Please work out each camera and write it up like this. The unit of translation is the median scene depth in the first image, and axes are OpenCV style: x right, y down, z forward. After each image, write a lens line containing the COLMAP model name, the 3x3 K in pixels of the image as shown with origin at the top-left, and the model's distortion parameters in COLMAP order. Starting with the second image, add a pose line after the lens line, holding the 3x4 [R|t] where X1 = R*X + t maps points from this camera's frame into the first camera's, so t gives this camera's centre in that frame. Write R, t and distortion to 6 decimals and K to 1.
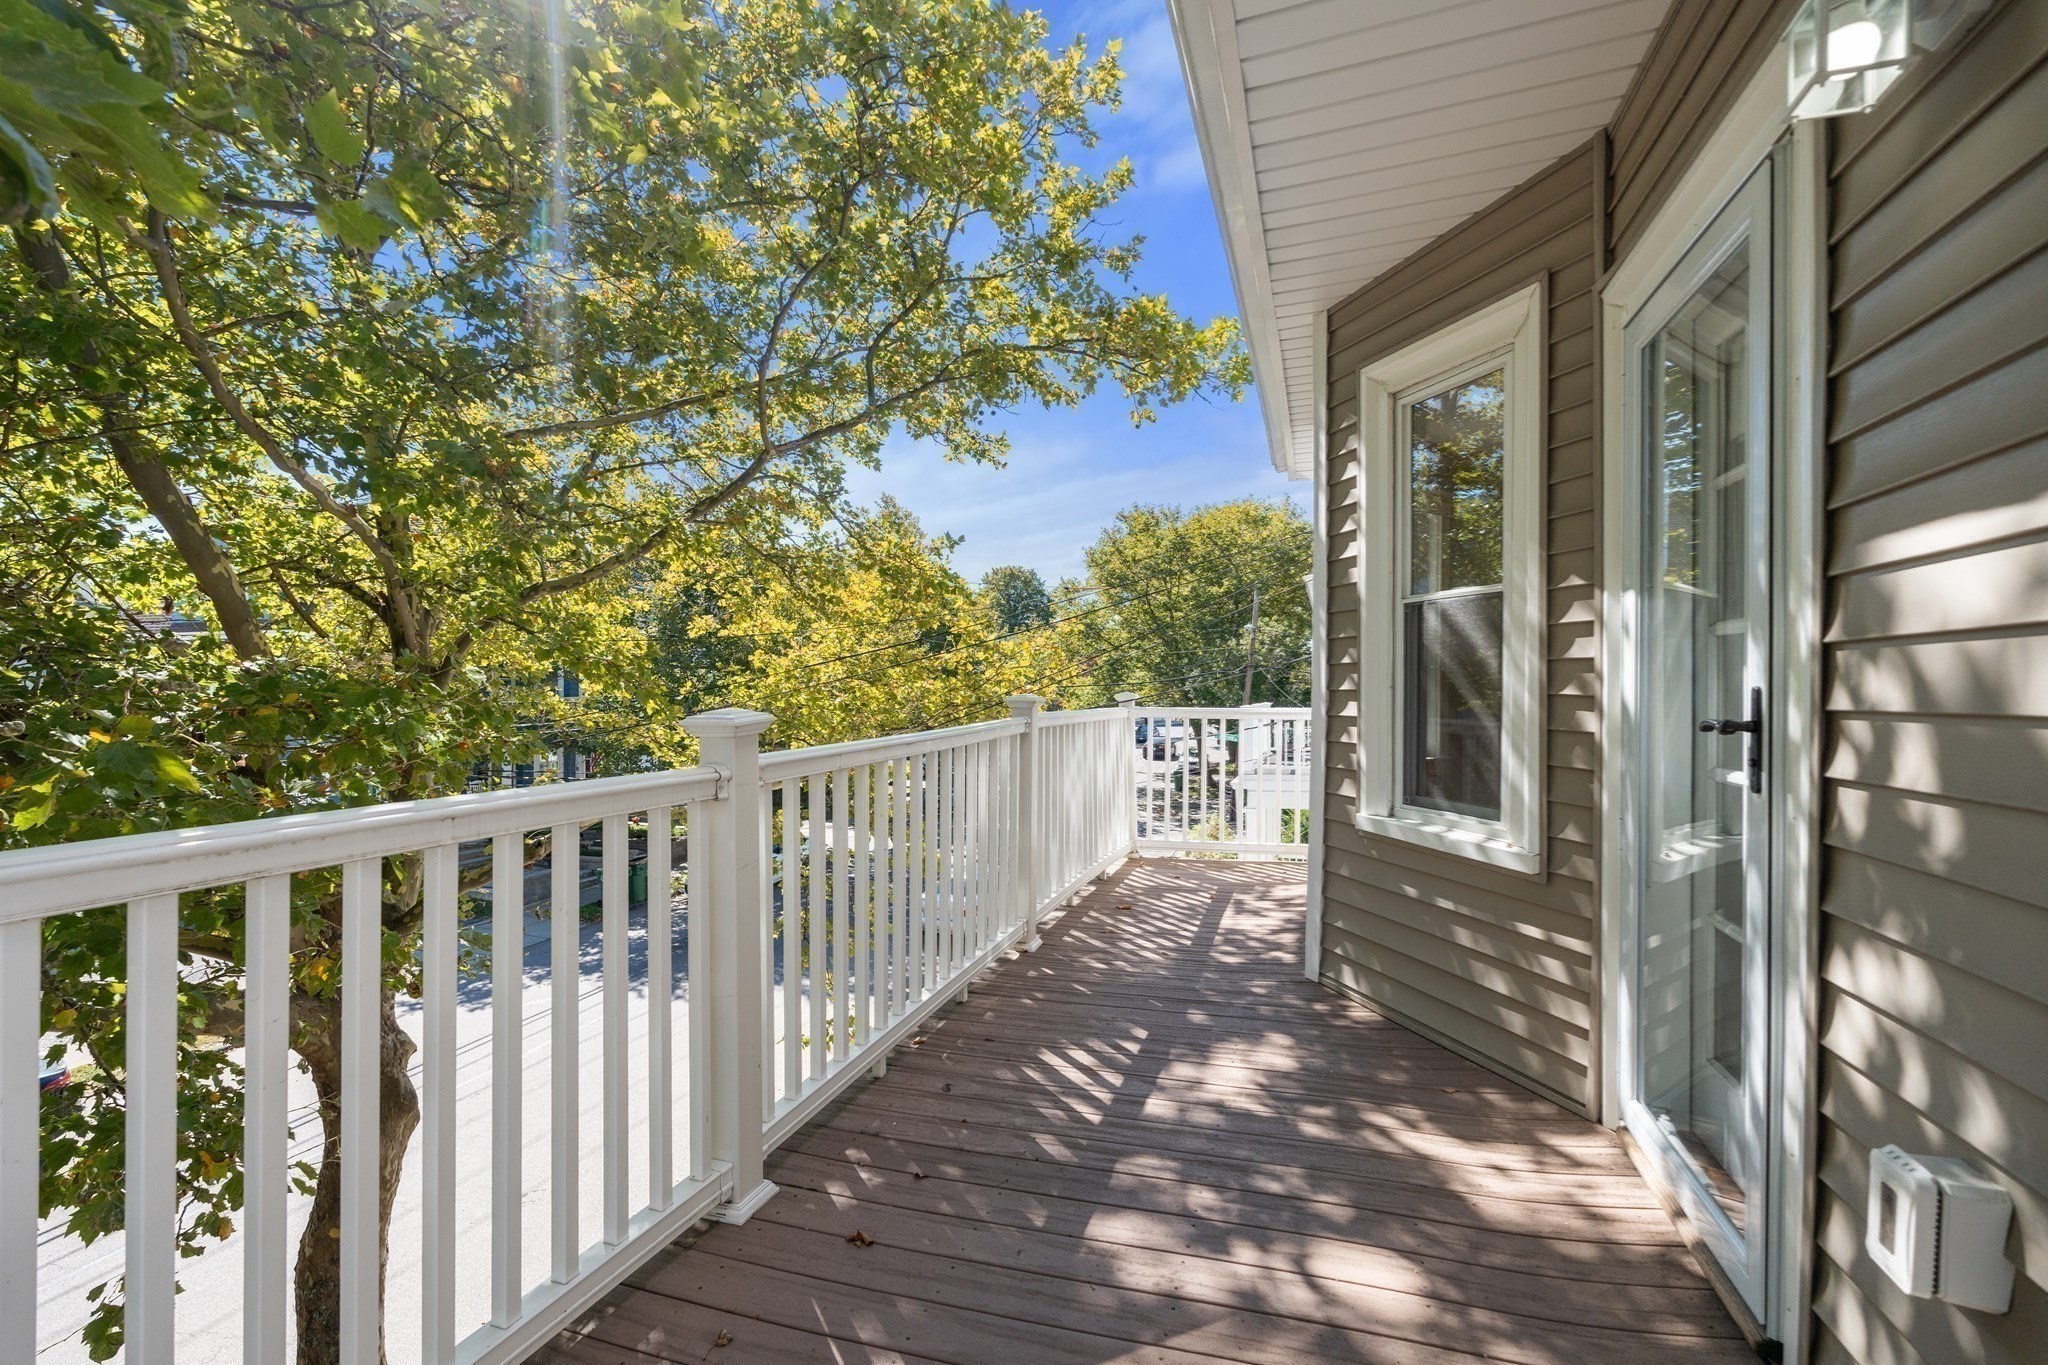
lens RADIAL K [[898.7, 0, 1000.5], [0, 898.7, 690.7], [0, 0, 1]] dist [-0.000982, -0.000121]
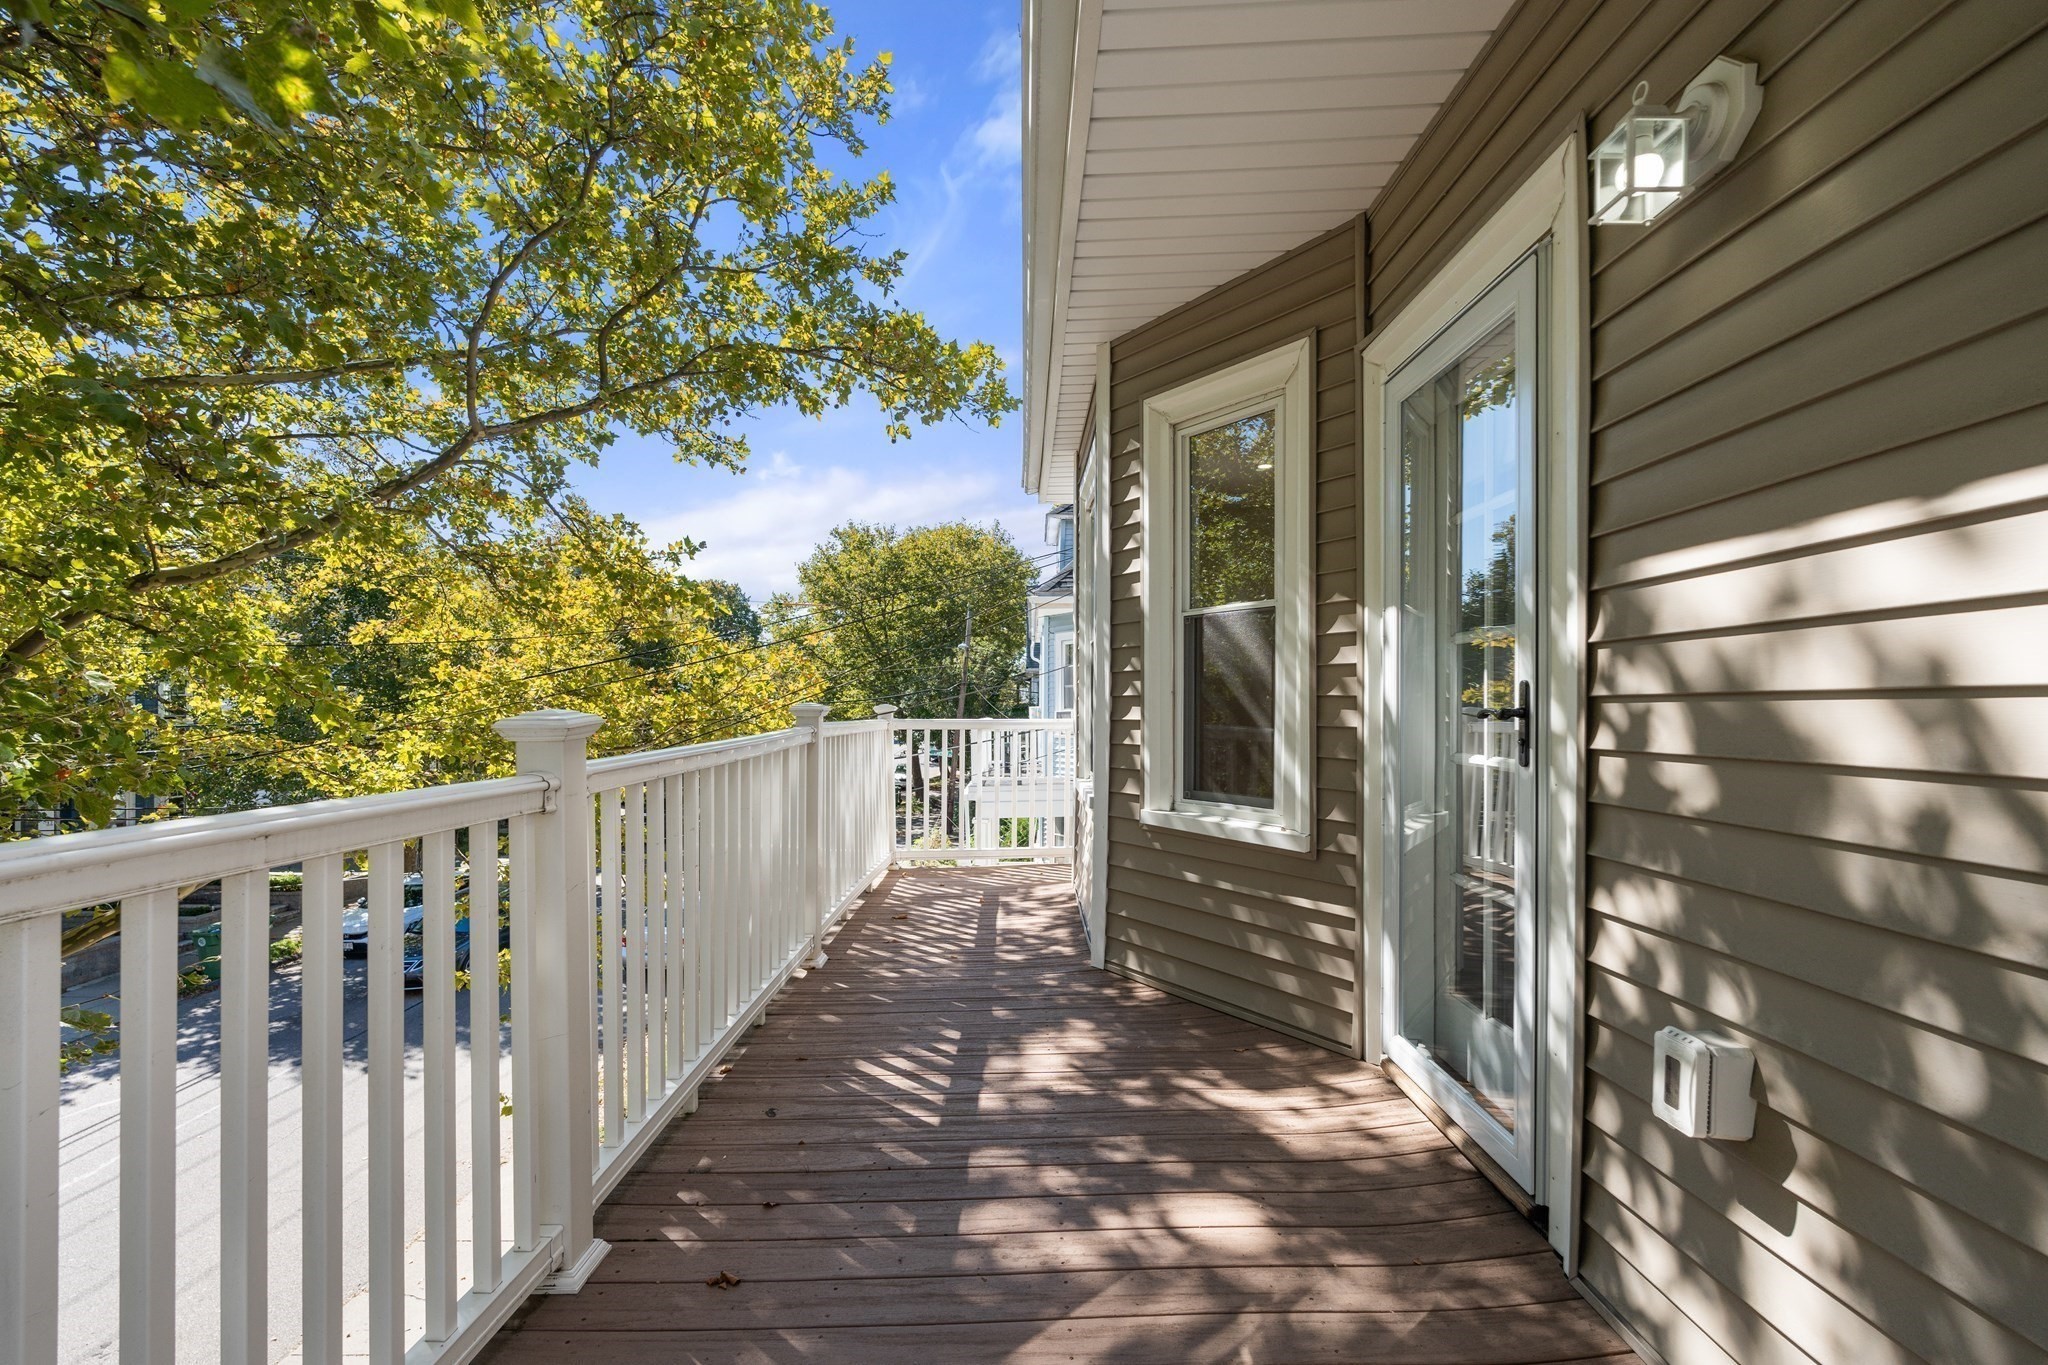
lens RADIAL K [[898.7, 0, 989.9], [0, 898.7, 708.8], [0, 0, 1]] dist [-0.000982, -0.000121]
pose [[0.952529, -0.005049, 0.304405, -0.125250], [0.005331, 0.999986, -0.000094, 0.016435], [-0.304401, 0.001712, 0.952543, 0.024493]]
